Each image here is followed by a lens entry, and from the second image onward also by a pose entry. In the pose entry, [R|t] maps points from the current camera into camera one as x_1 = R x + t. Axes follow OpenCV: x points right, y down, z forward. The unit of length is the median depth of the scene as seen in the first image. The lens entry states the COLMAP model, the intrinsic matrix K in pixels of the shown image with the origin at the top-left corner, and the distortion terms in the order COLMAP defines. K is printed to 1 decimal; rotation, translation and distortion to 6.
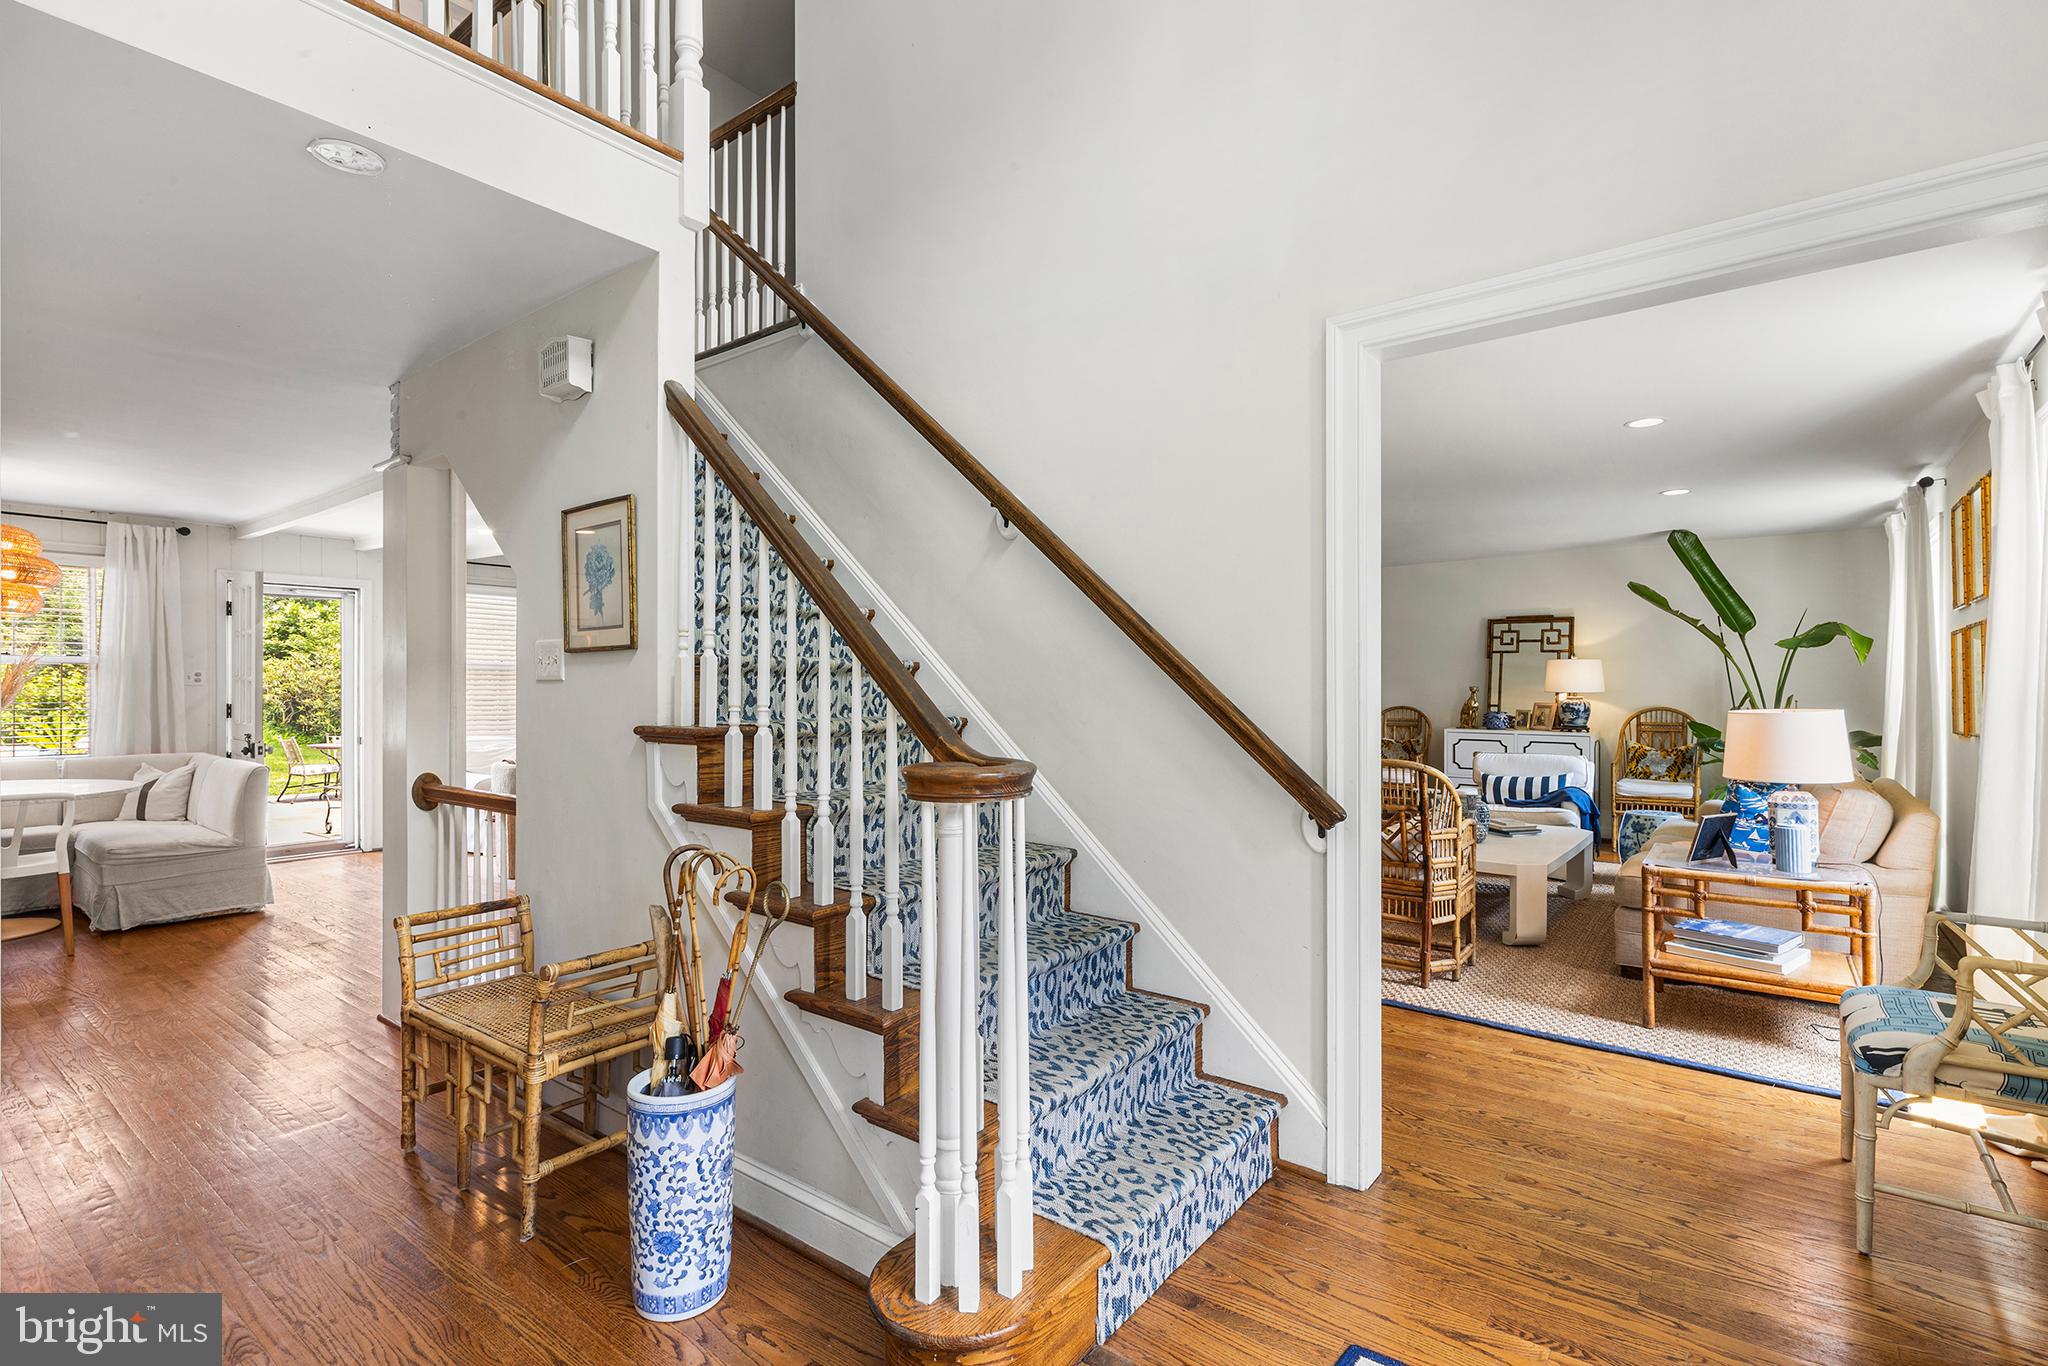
lens RADIAL K [[926.4, 0, 1039.5], [0, 926.4, 688.2], [0, 0, 1]] dist [-0.000704, 0.000510]
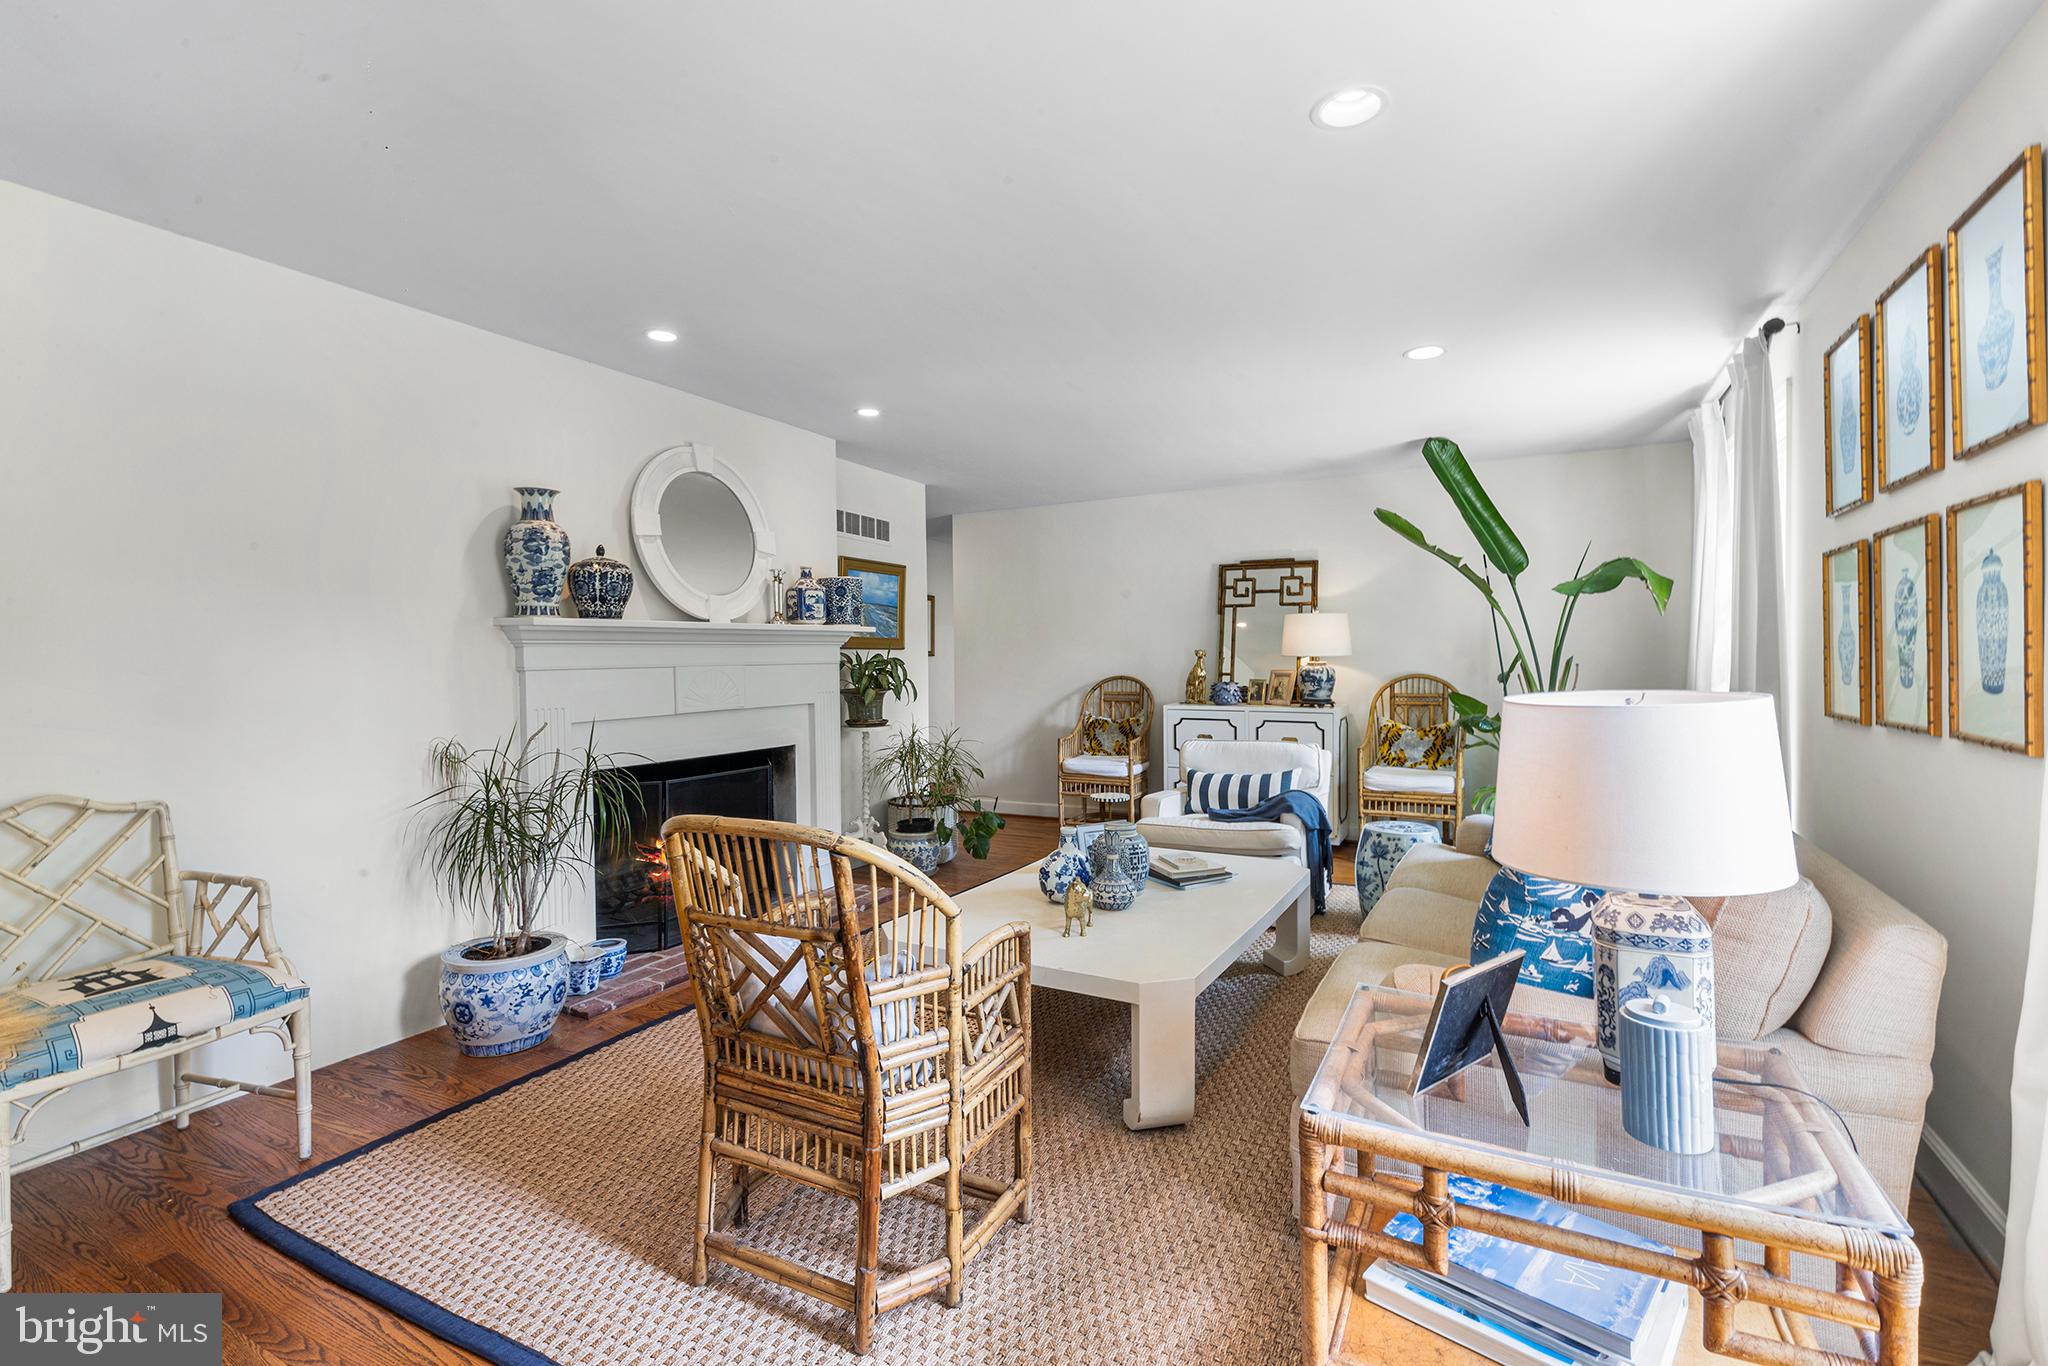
lens RADIAL K [[926.4, 0, 1016.8], [0, 926.4, 667.6], [0, 0, 1]] dist [-0.000704, 0.000510]
pose [[0.986327, -0.009979, 0.164495, 0.224674], [0.007944, 0.999884, 0.013022, 0.002027], [-0.164606, -0.011537, 0.986292, 0.306183]]
